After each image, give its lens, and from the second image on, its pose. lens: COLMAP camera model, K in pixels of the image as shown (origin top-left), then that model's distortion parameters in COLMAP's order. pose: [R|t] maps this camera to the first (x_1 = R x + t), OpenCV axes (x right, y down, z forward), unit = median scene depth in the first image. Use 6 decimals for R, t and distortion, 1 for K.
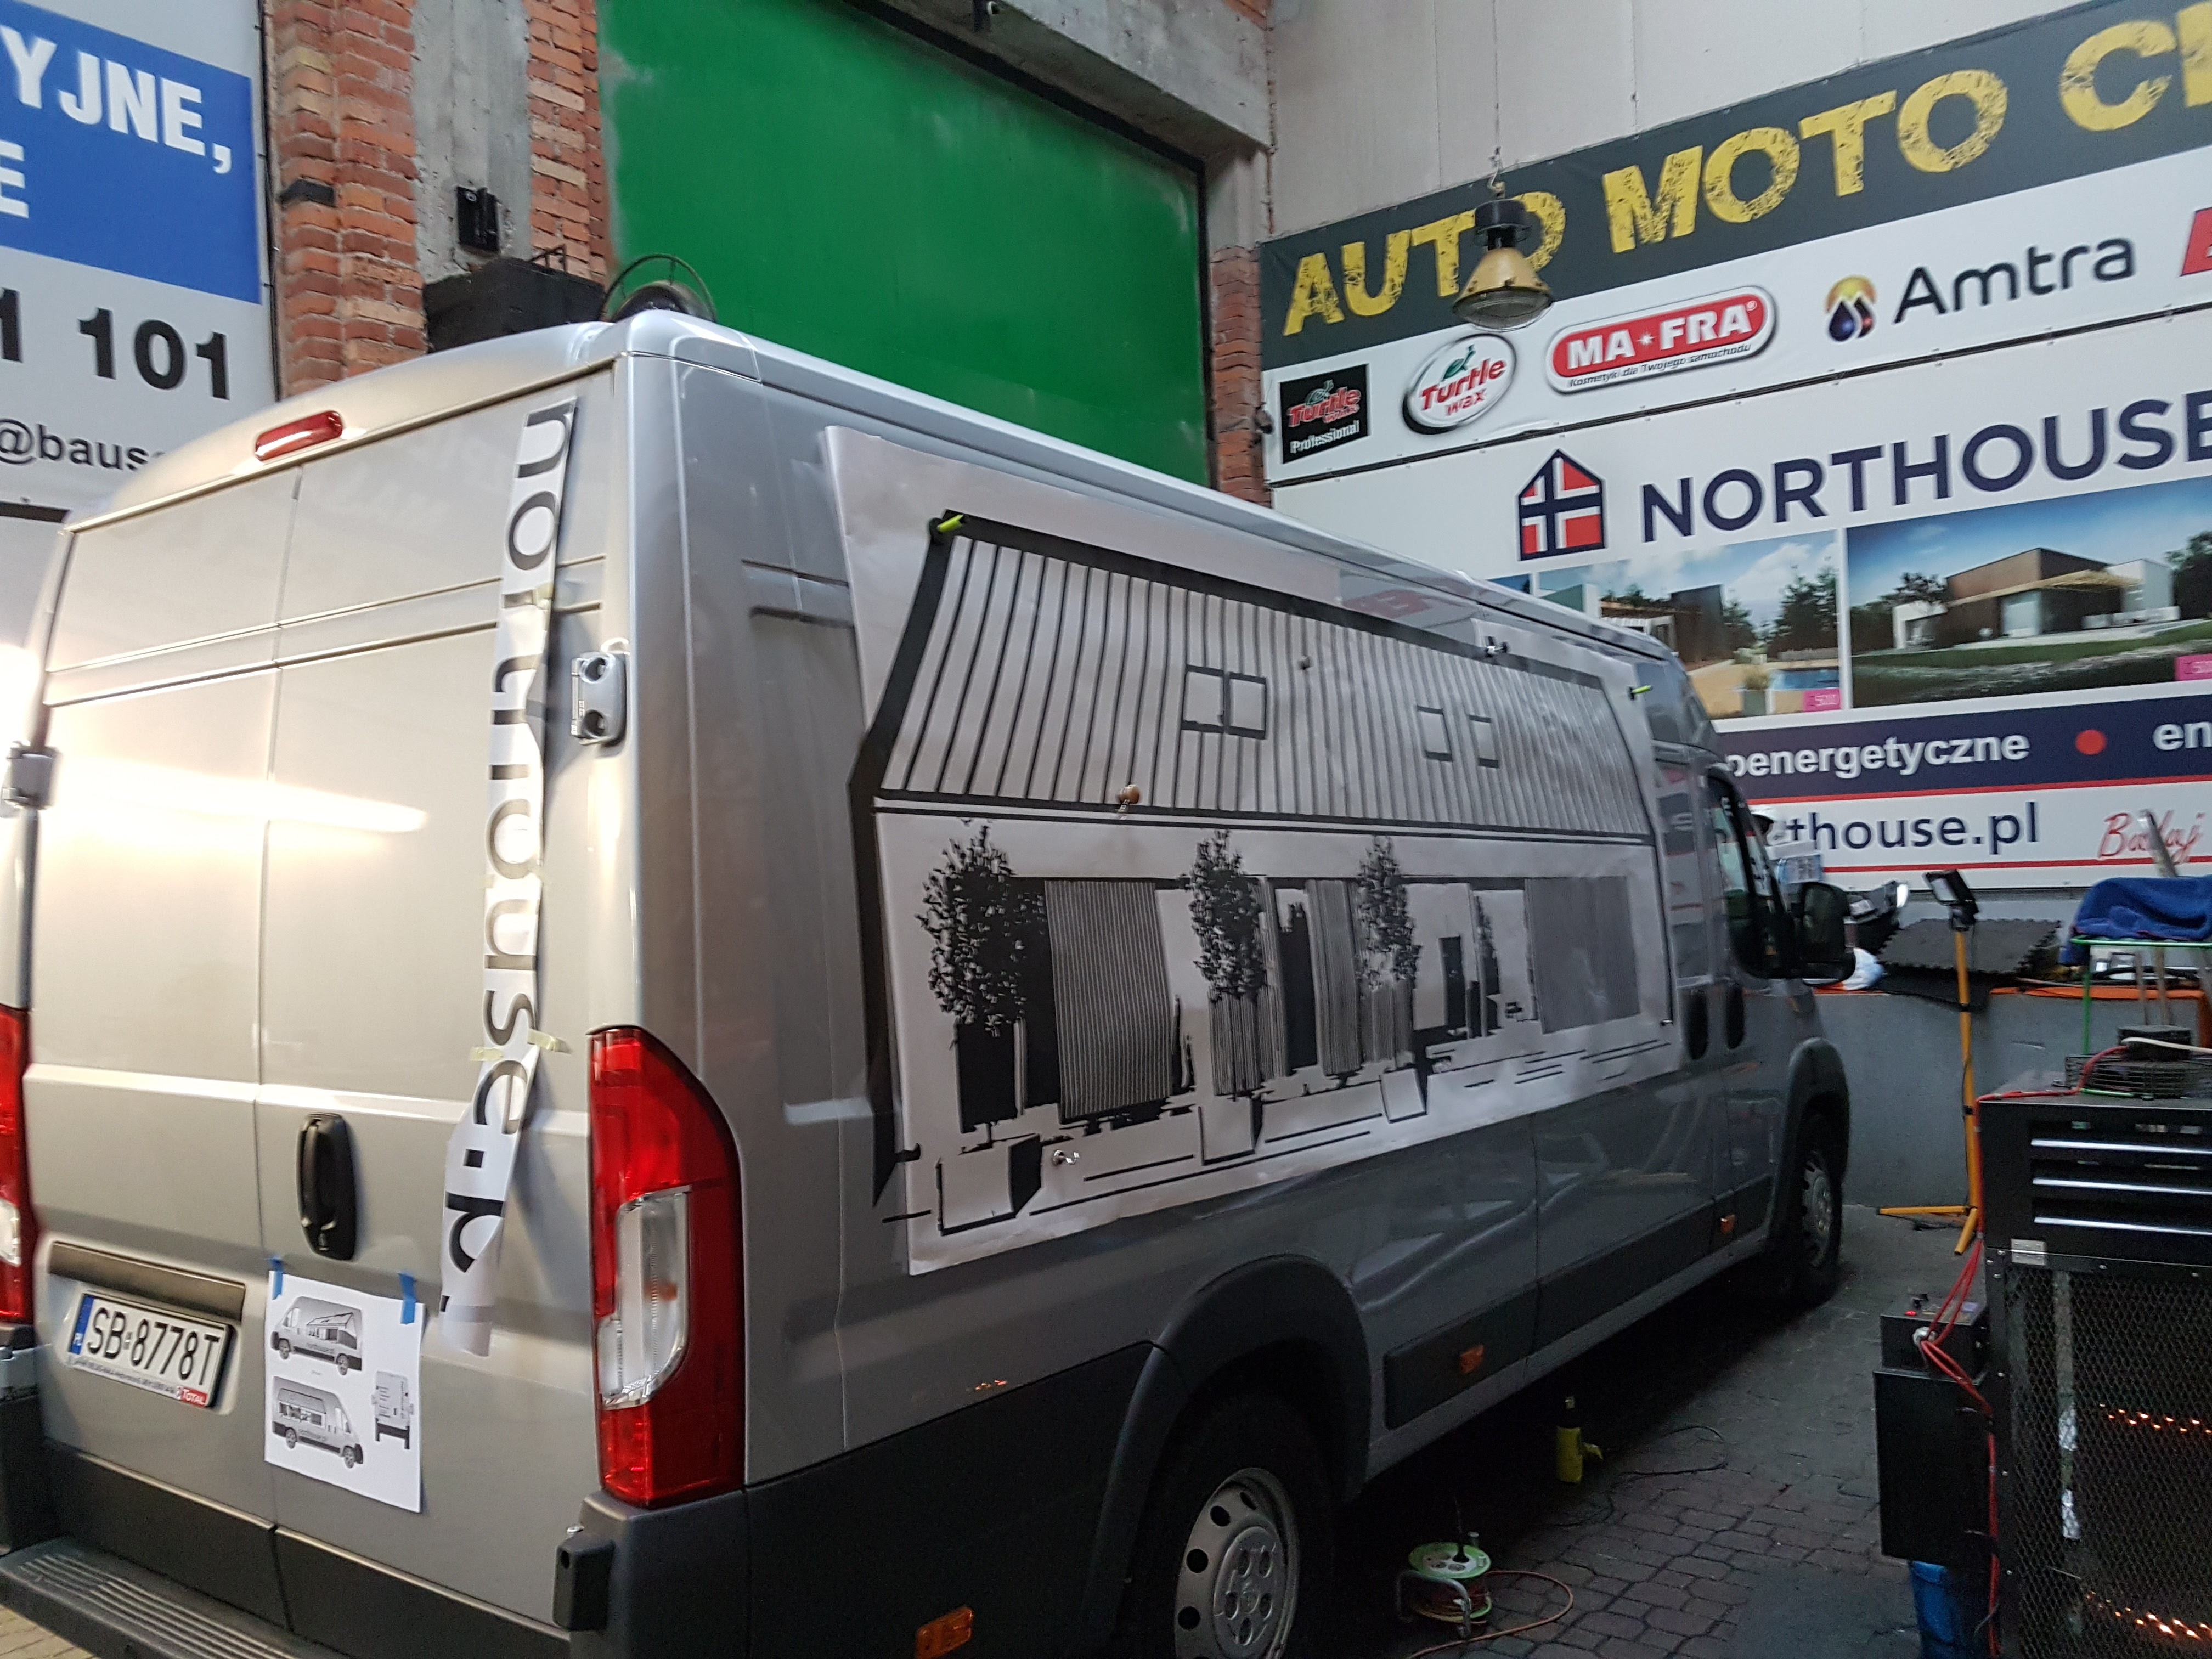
lens RADIAL K [[1772.8, 0, 1114.8], [0, 1772.8, 875.6], [0, 0, 1]] dist [0.009525, -0.001574]
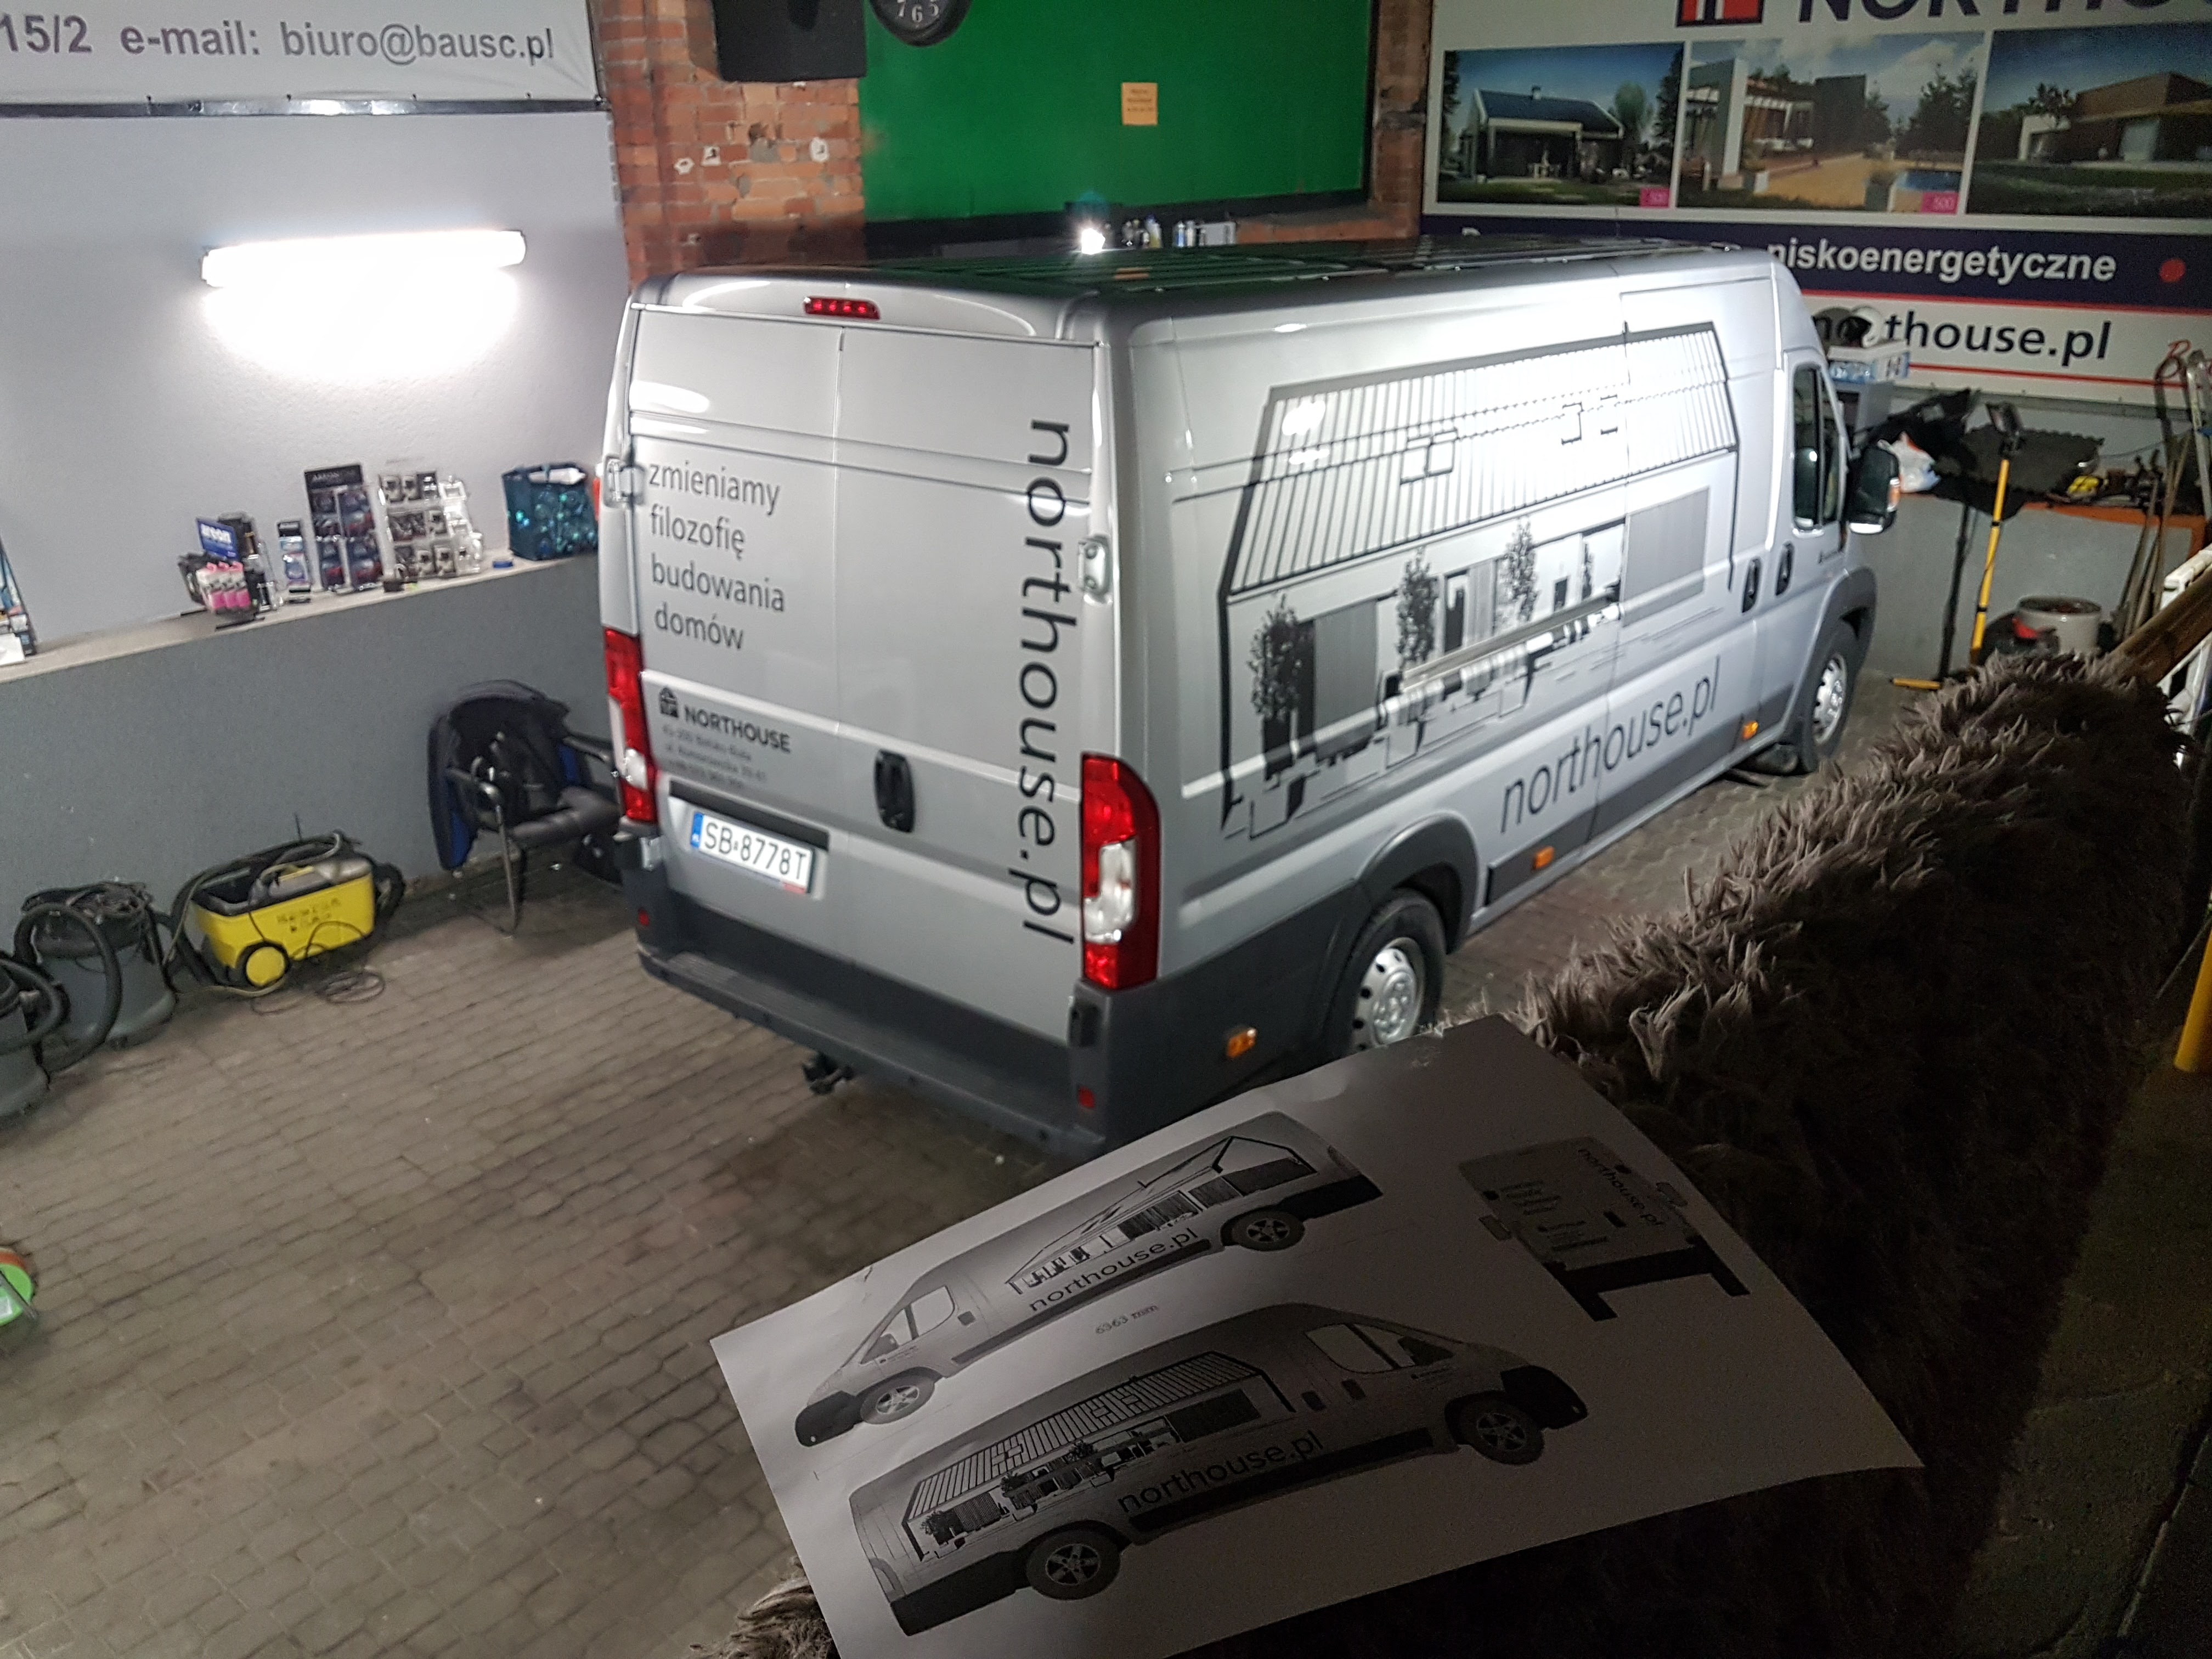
lens RADIAL K [[1772.8, 0, 1114.8], [0, 1772.8, 875.6], [0, 0, 1]] dist [0.009525, -0.001574]
pose [[0.998486, 0.043124, -0.034156, -0.047647], [-0.027304, 0.927491, 0.372848, -0.115802], [0.047758, -0.371350, 0.927264, -0.181517]]
